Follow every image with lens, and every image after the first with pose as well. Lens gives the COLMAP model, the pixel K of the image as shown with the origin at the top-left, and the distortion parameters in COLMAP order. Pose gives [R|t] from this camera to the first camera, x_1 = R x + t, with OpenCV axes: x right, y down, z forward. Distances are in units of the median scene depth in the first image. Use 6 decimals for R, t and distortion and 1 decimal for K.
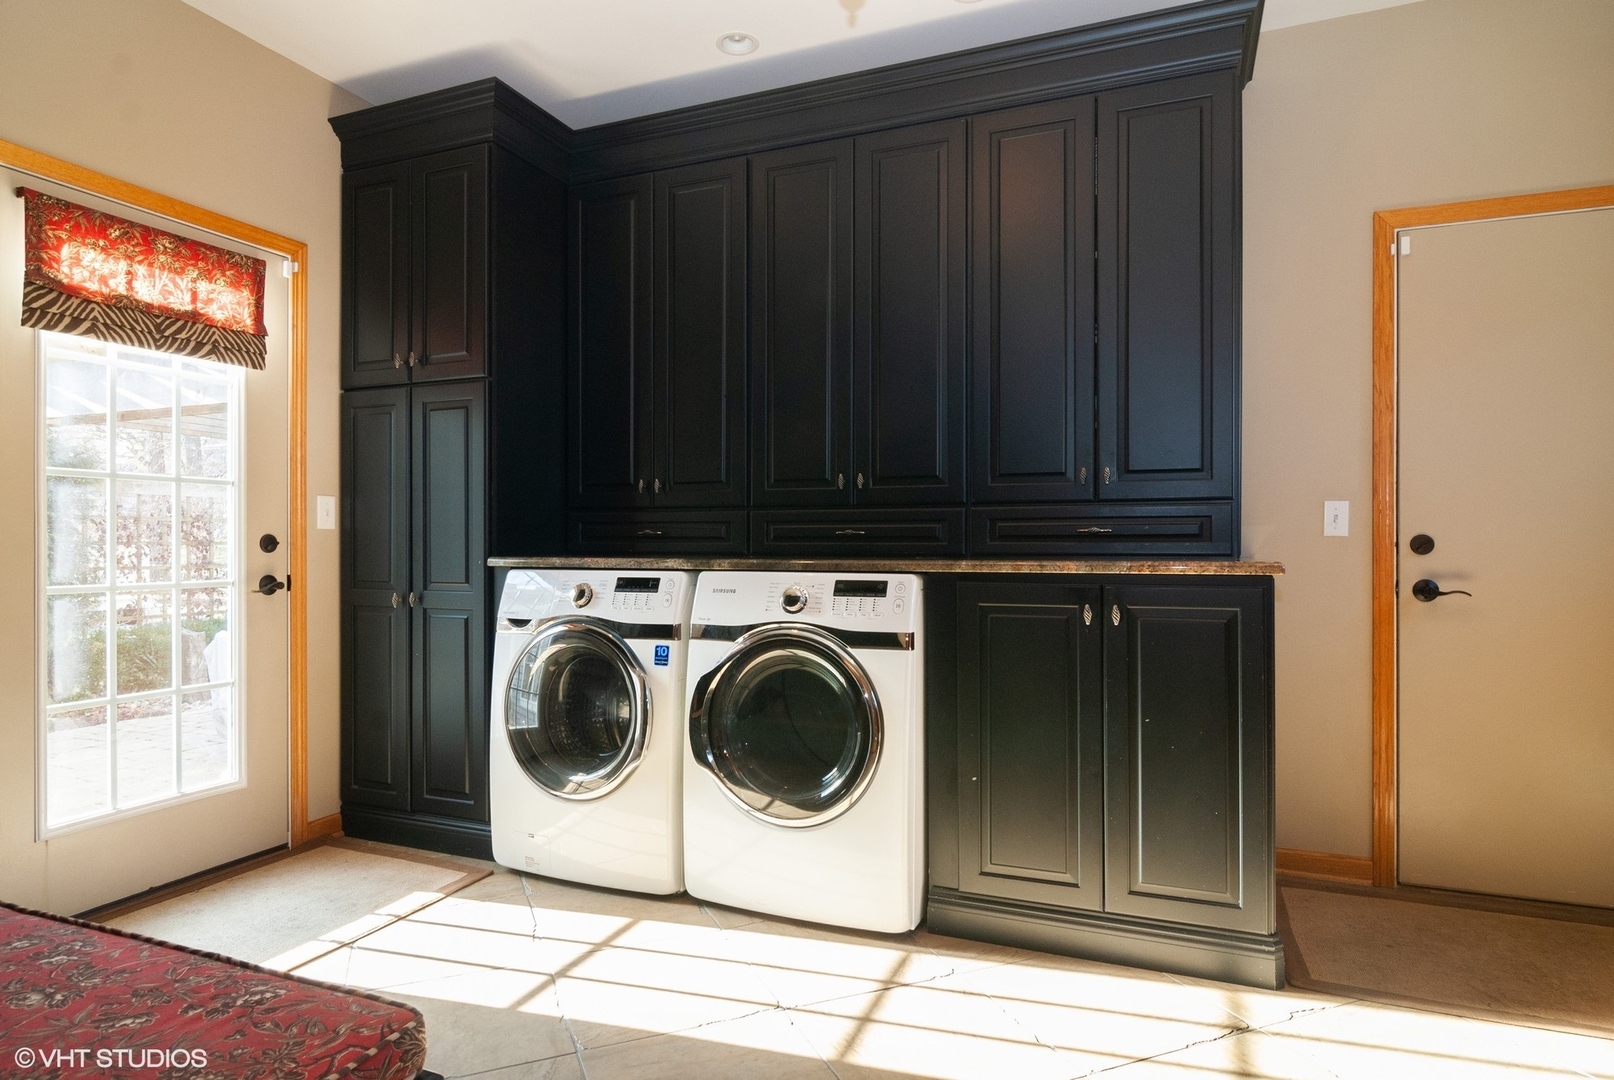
lens RADIAL K [[918.9, 0, 779.4], [0, 918.9, 538.7], [0, 0, 1]] dist [0.000429, 0.001049]
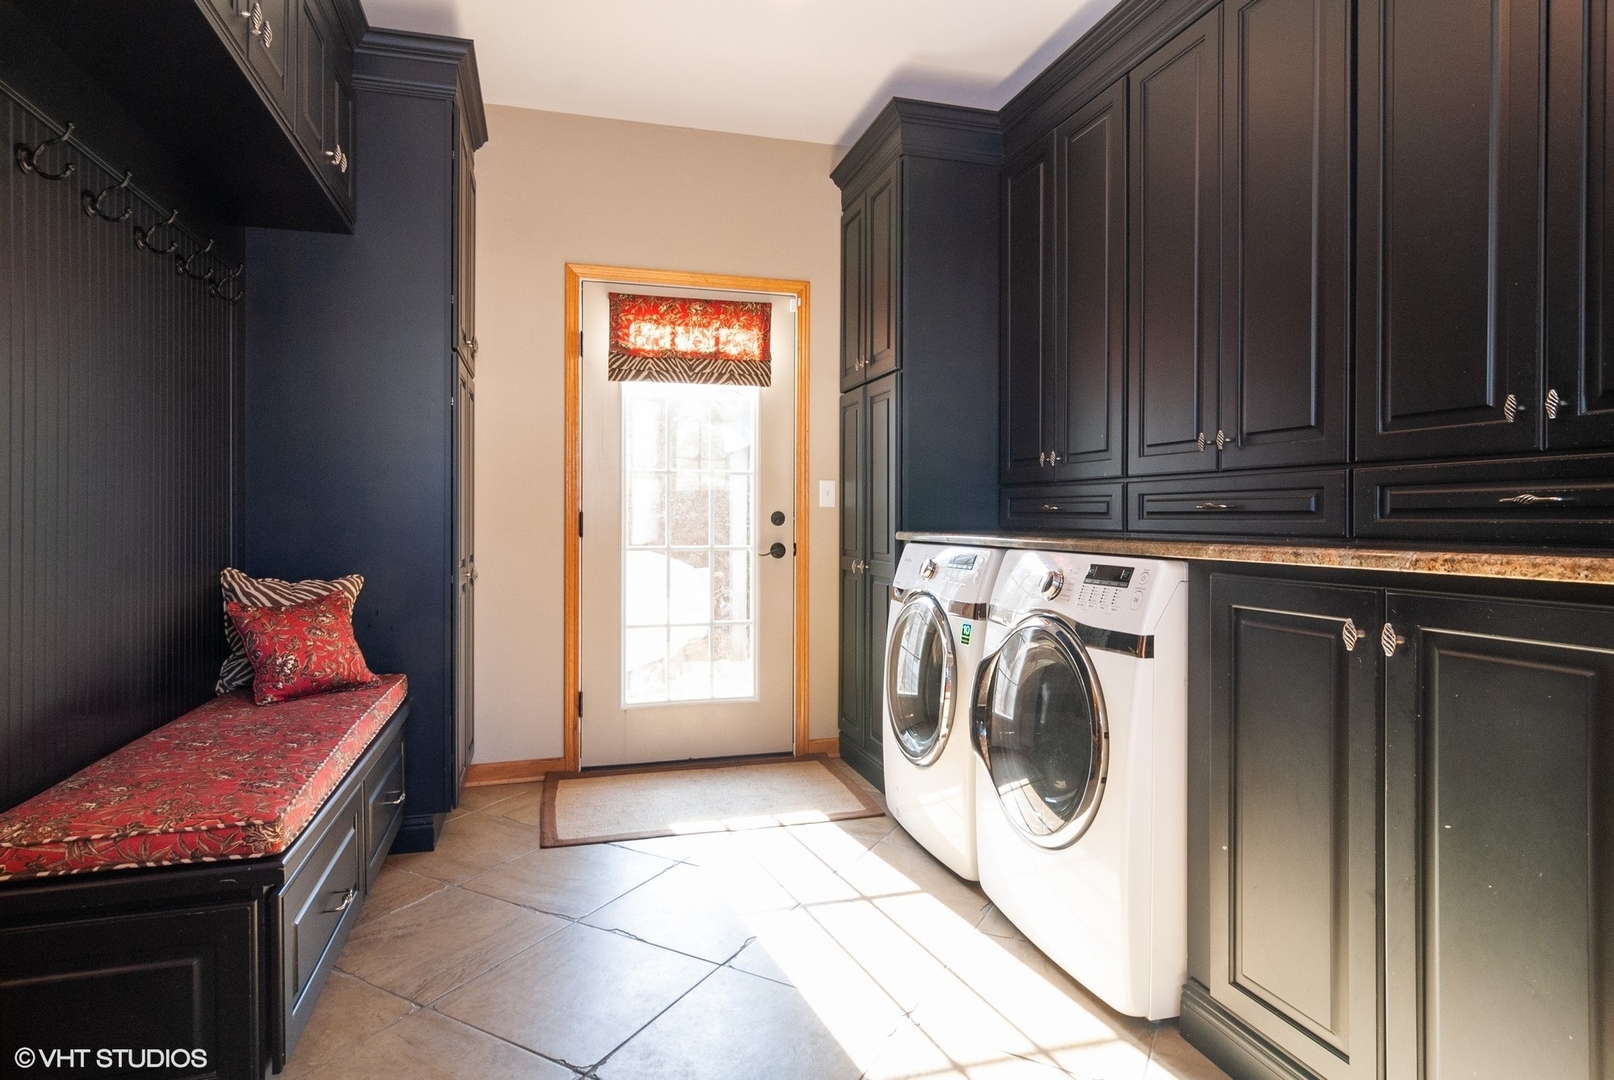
lens RADIAL K [[878.9, 0, 808.6], [0, 878.9, 514.5], [0, 0, 1]] dist [0.004601, -0.002826]
pose [[0.626677, -0.001739, -0.779277, 0.501441], [0.002874, 0.999996, 0.000080, -0.000802], [0.779274, -0.002290, 0.626680, 0.284473]]
